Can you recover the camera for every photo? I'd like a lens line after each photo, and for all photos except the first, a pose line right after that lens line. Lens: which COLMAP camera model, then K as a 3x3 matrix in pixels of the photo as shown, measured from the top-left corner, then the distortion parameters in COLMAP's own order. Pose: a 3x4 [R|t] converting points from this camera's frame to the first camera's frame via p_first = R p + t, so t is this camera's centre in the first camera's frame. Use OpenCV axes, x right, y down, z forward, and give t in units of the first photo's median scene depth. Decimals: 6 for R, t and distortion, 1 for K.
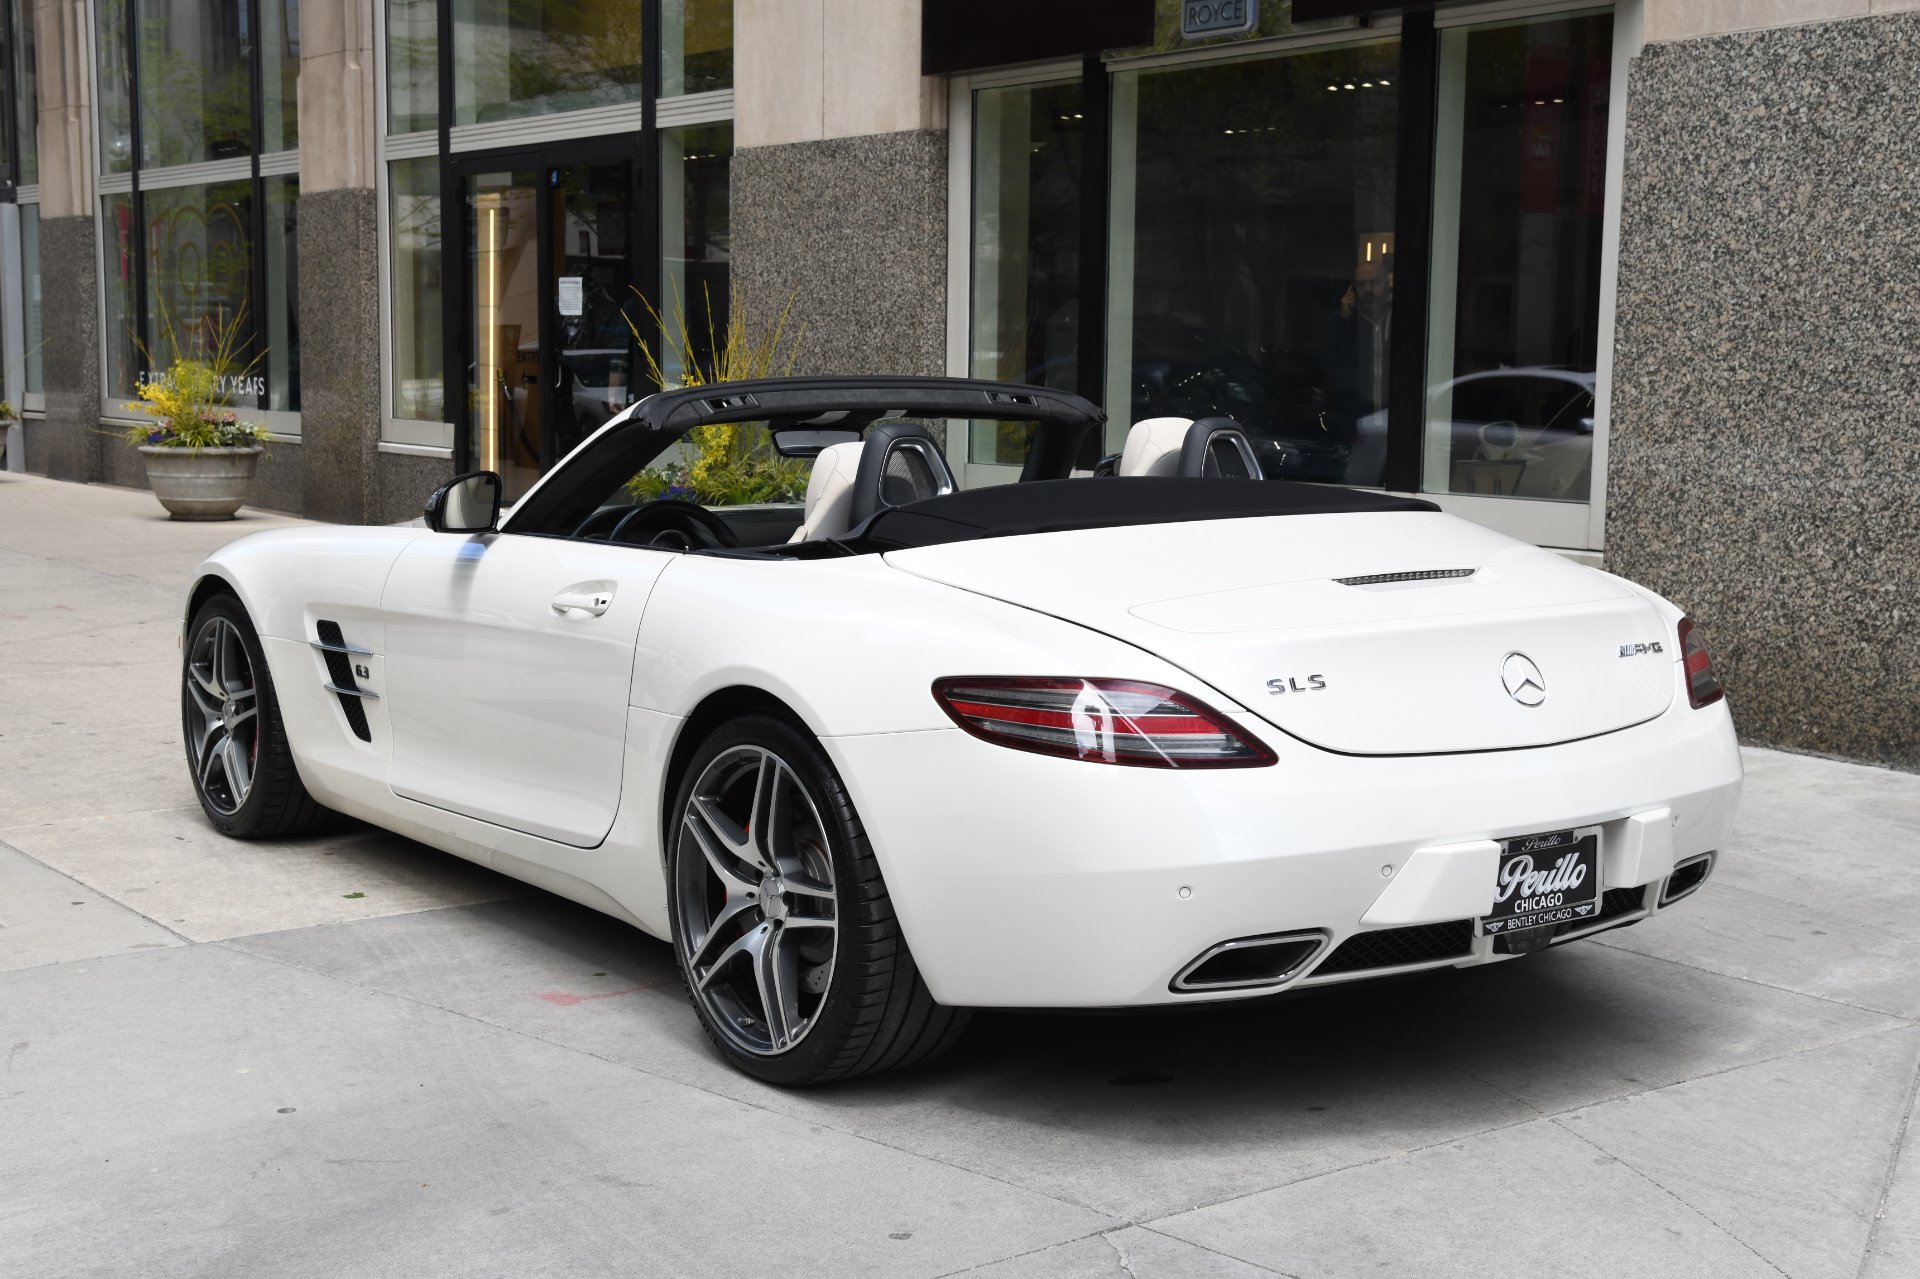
lens RADIAL K [[2456.7, 0, 977.1], [0, 2456.7, 648.1], [0, 0, 1]] dist [0.094587, 0.000000]
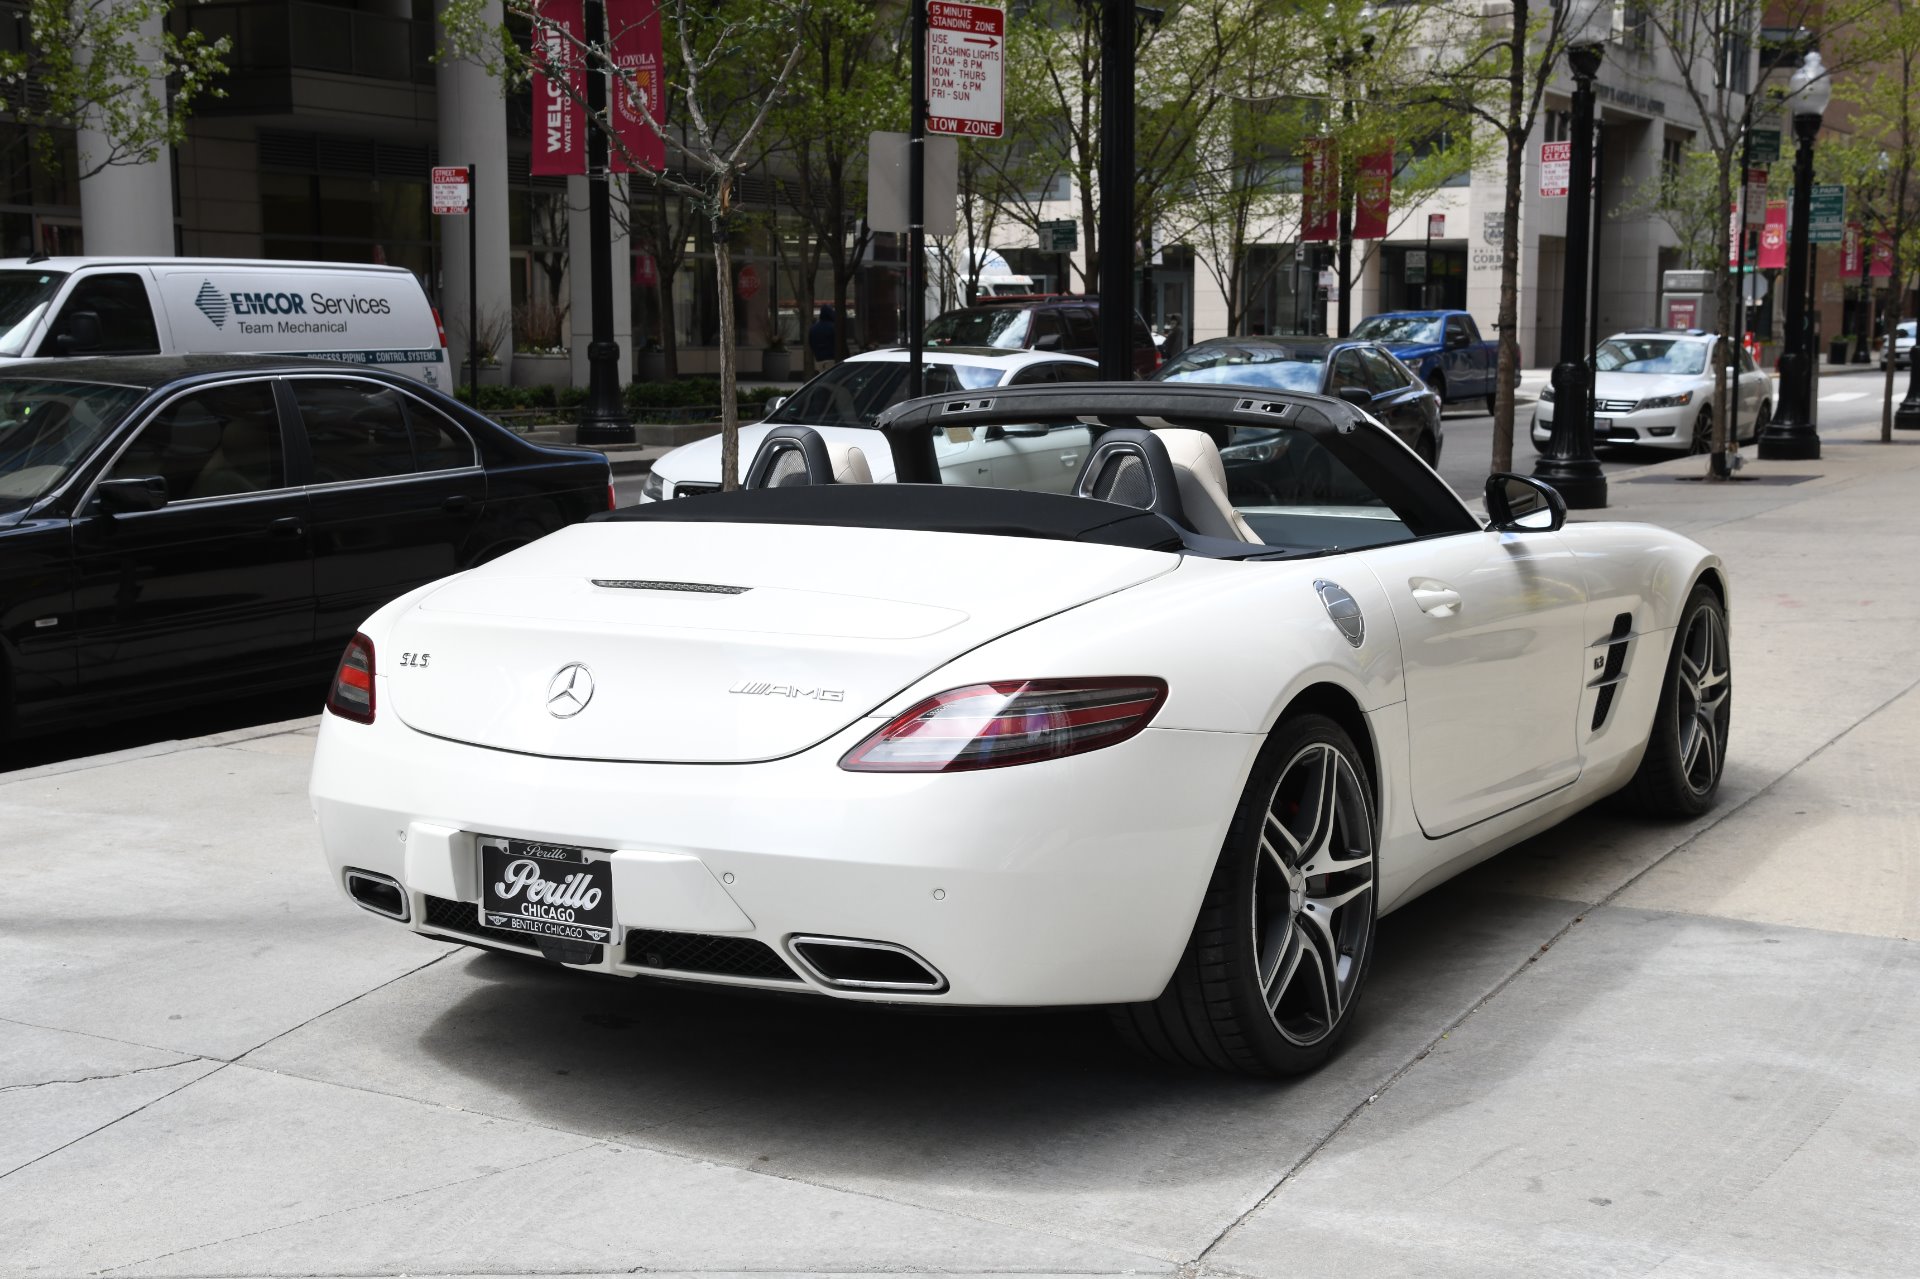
lens RADIAL K [[2411.4, 0, 952.8], [0, 2411.4, 690.9], [0, 0, 1]] dist [0.092391, 0.000000]
pose [[0.367435, 0.121333, -0.922101, 0.630971], [-0.101368, 0.990772, 0.089977, -0.048505], [0.924508, 0.060411, 0.376344, 0.415402]]
